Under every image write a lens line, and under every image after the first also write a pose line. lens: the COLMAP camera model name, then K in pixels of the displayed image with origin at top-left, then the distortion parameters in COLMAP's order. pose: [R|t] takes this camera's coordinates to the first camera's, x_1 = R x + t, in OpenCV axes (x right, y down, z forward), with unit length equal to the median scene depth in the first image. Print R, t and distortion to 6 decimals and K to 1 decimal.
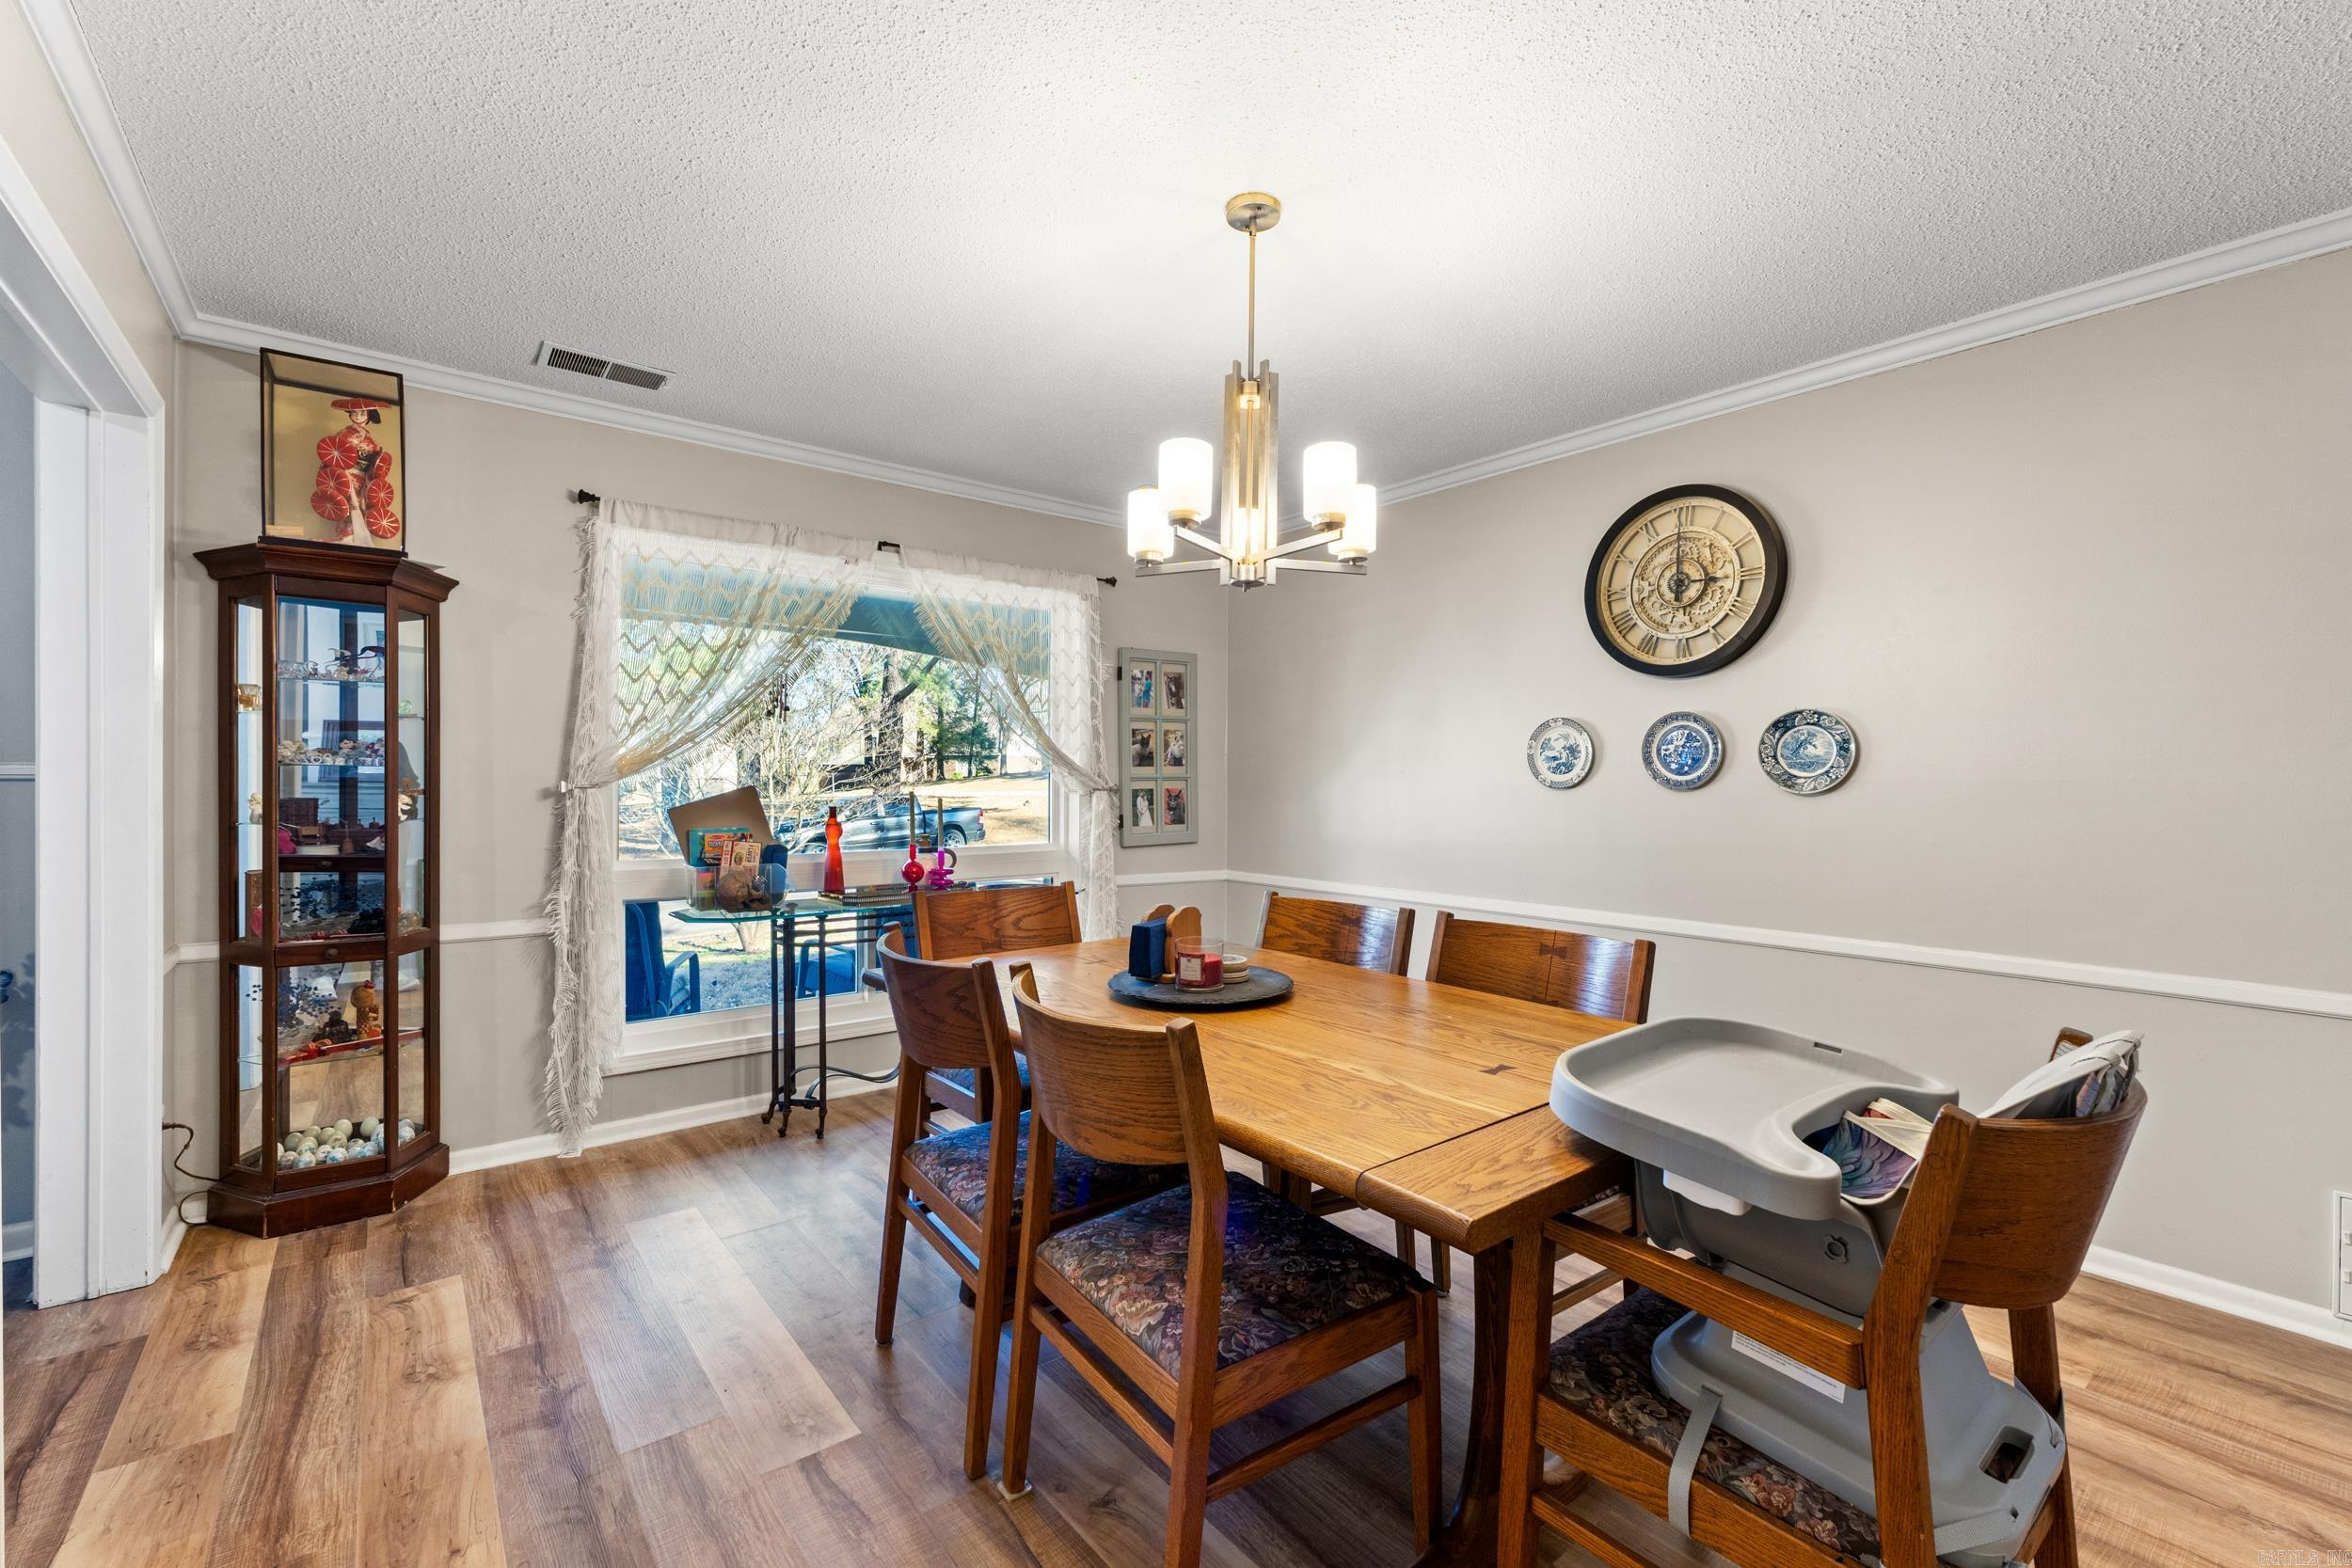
lens RADIAL K [[988.2, 0, 1177.0], [0, 988.2, 787.1], [0, 0, 1]] dist [0.005091, -0.000081]
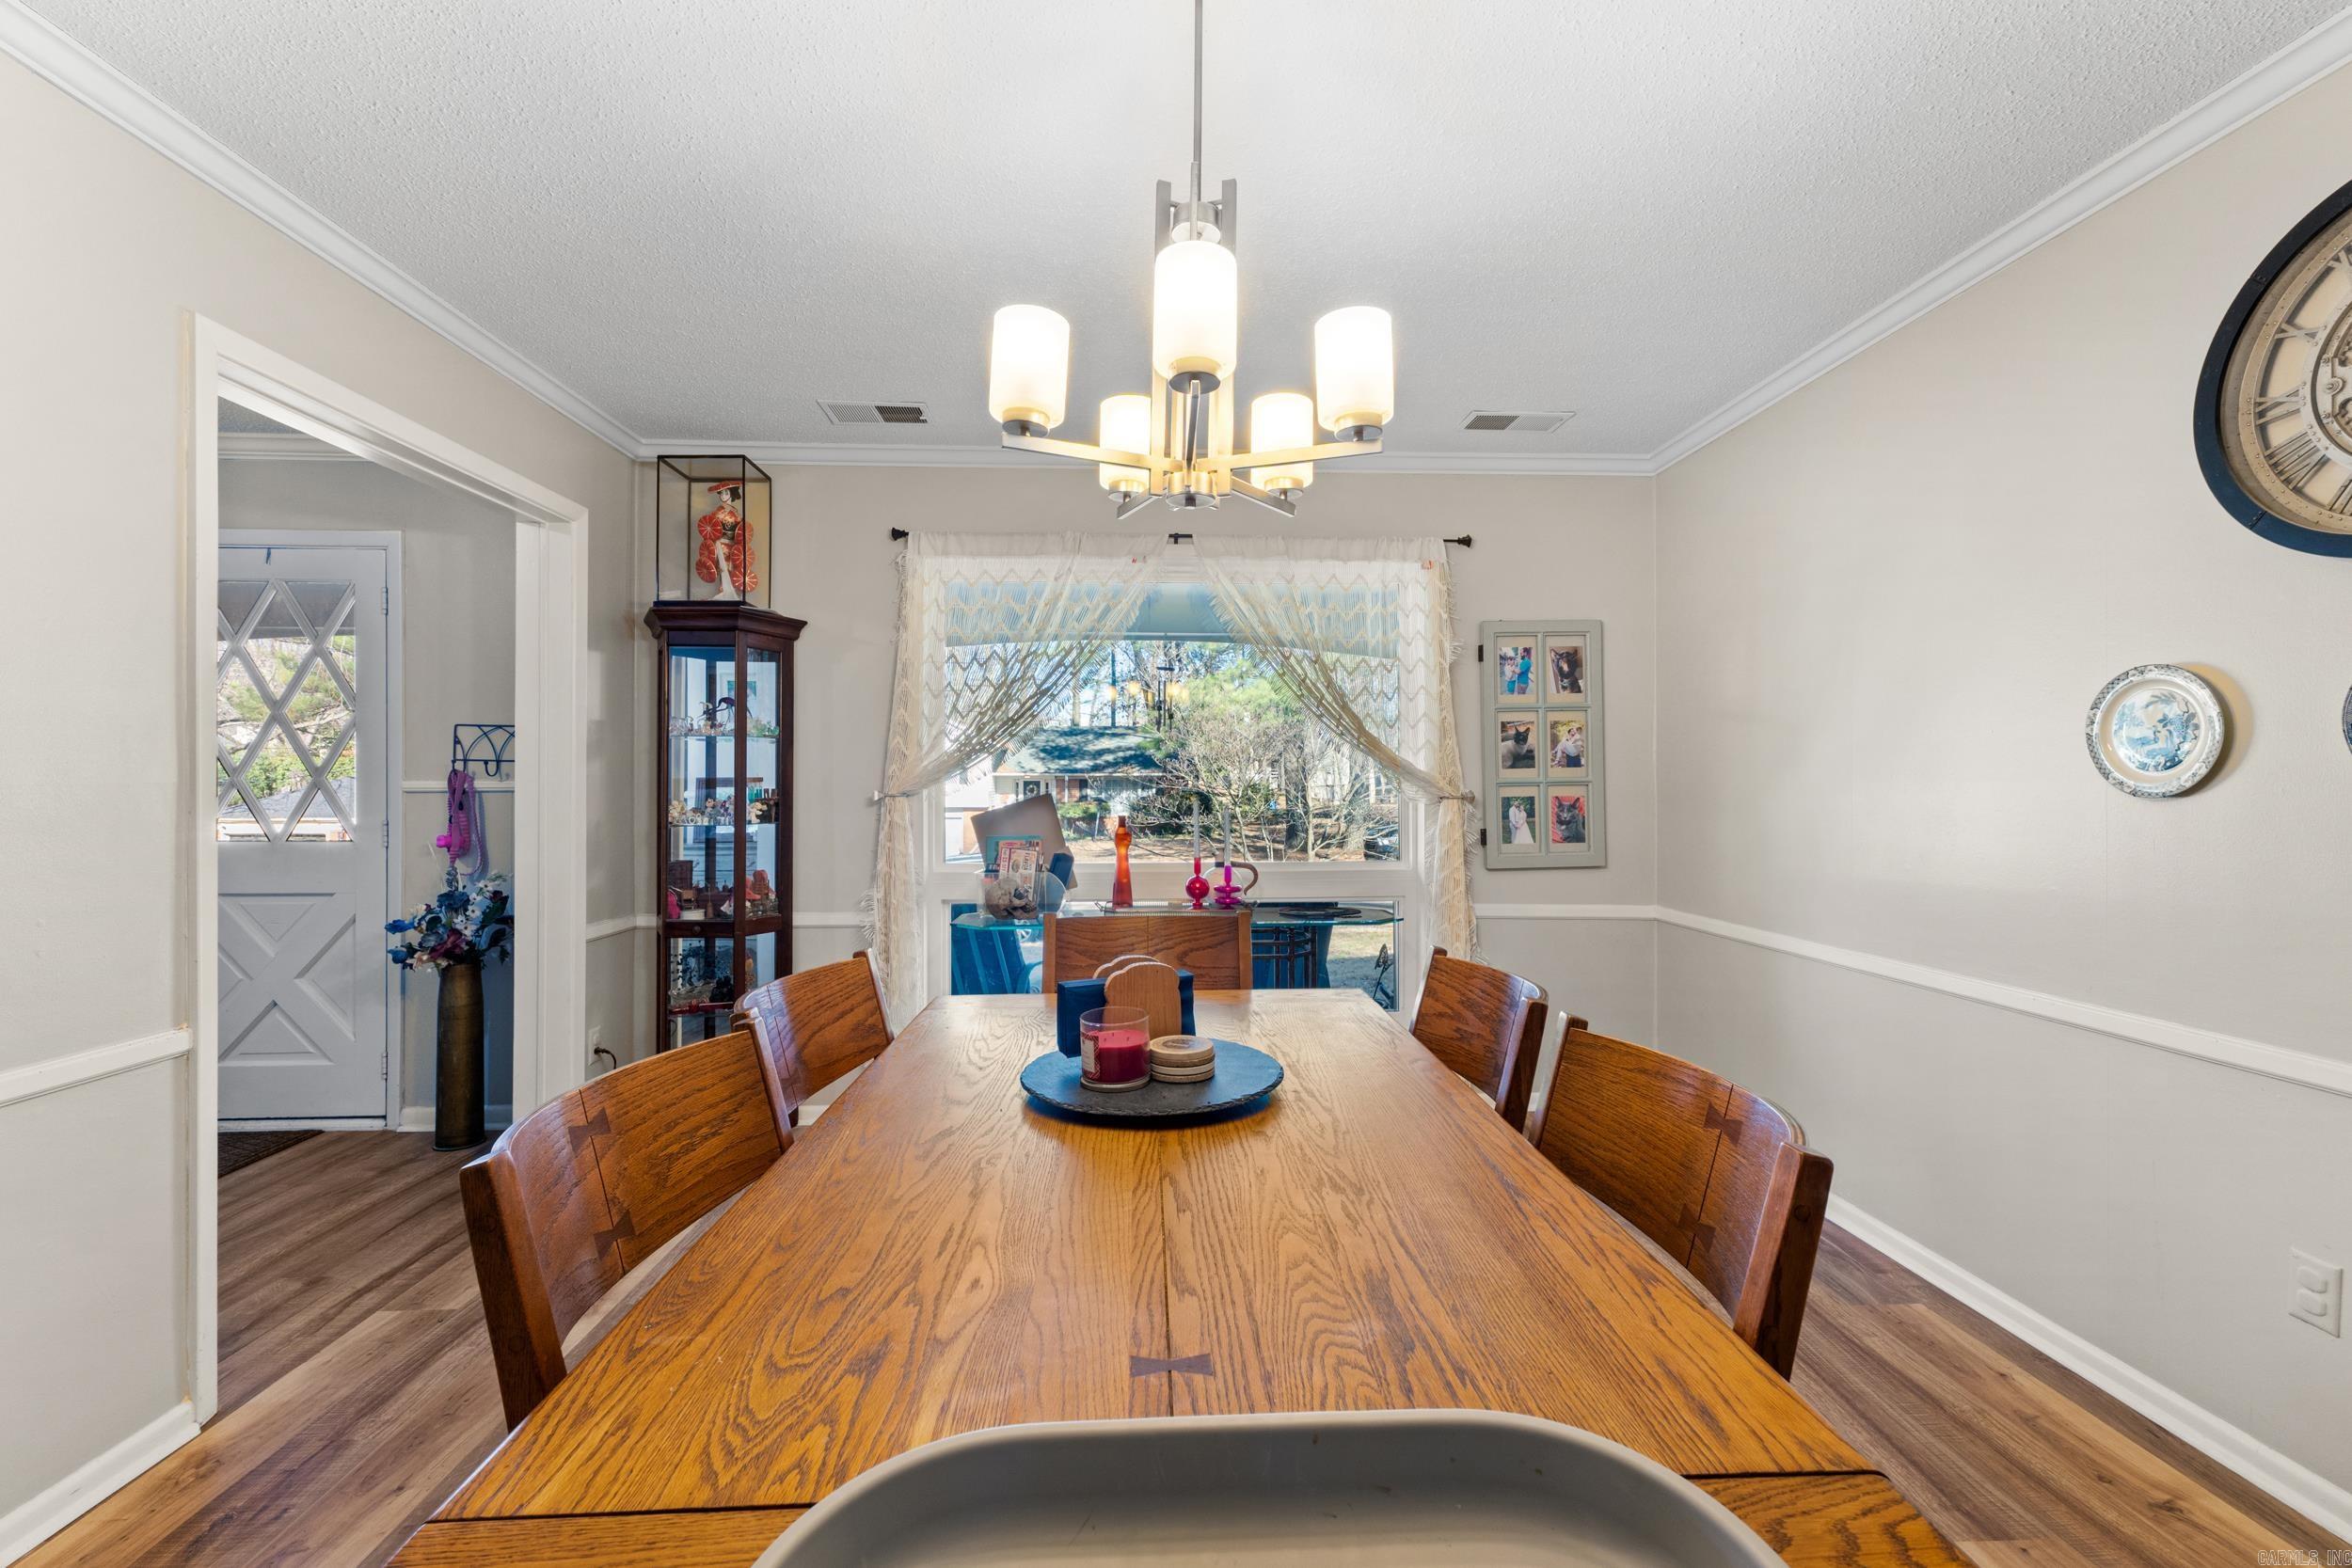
lens RADIAL K [[988.2, 0, 1175.6], [0, 988.2, 784.1], [0, 0, 1]] dist [0.005091, -0.000081]
pose [[0.811854, -0.007200, -0.583816, 0.283390], [0.002002, 0.999952, -0.009548, -0.001838], [0.583857, 0.006583, 0.811830, 0.270200]]
